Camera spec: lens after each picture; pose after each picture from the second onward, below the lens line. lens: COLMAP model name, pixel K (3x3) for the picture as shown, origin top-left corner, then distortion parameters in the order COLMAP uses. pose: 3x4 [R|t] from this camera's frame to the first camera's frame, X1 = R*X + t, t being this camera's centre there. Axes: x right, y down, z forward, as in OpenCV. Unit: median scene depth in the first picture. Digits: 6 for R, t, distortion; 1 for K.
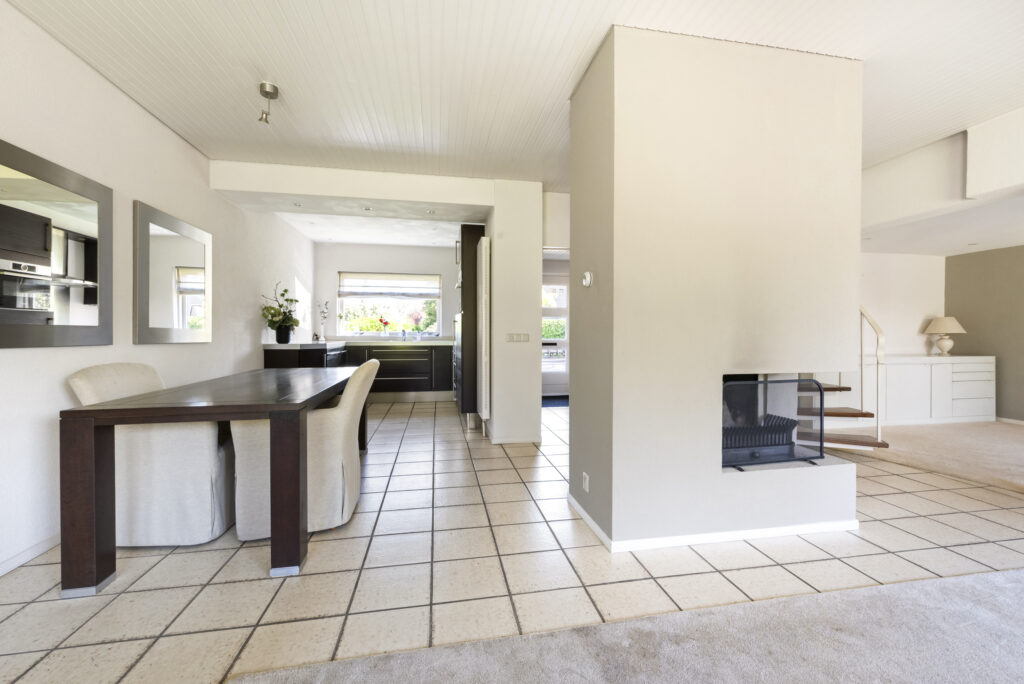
lens RADIAL K [[443.3, 0, 518.9], [0, 443.3, 338.9], [0, 0, 1]] dist [0.003523, 0.000346]
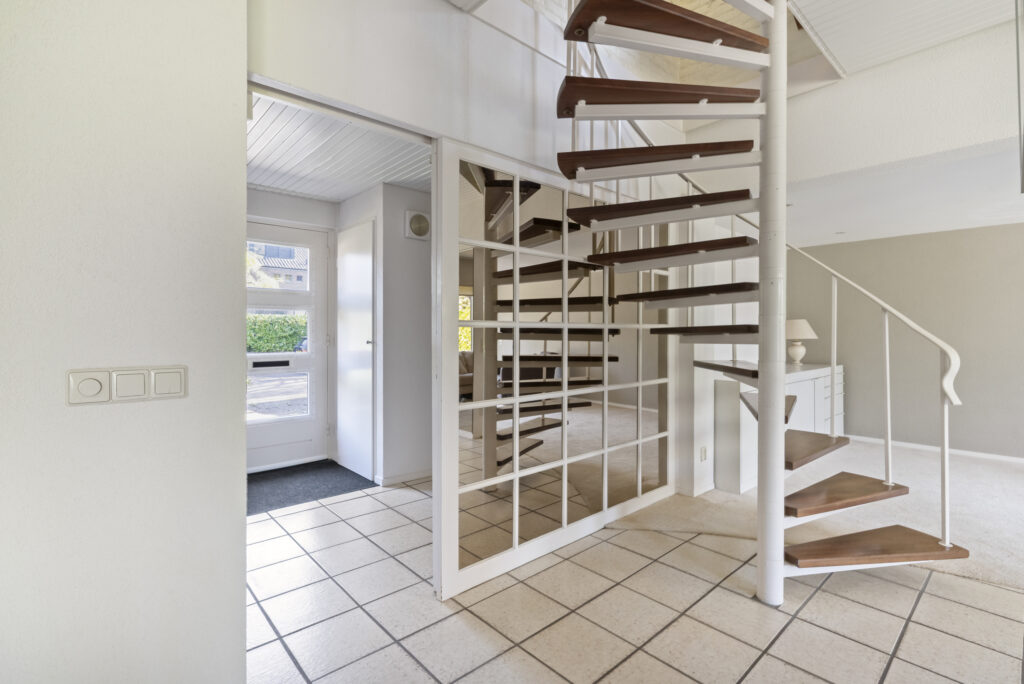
lens RADIAL K [[488.6, 0, 519.3], [0, 488.6, 337.7], [0, 0, 1]] dist [0.002757, -0.000199]
pose [[0.838725, 0.001107, 0.544554, 0.014715], [0.003418, 0.999968, -0.007297, -0.010015], [-0.544545, 0.007981, 0.838694, 0.513654]]
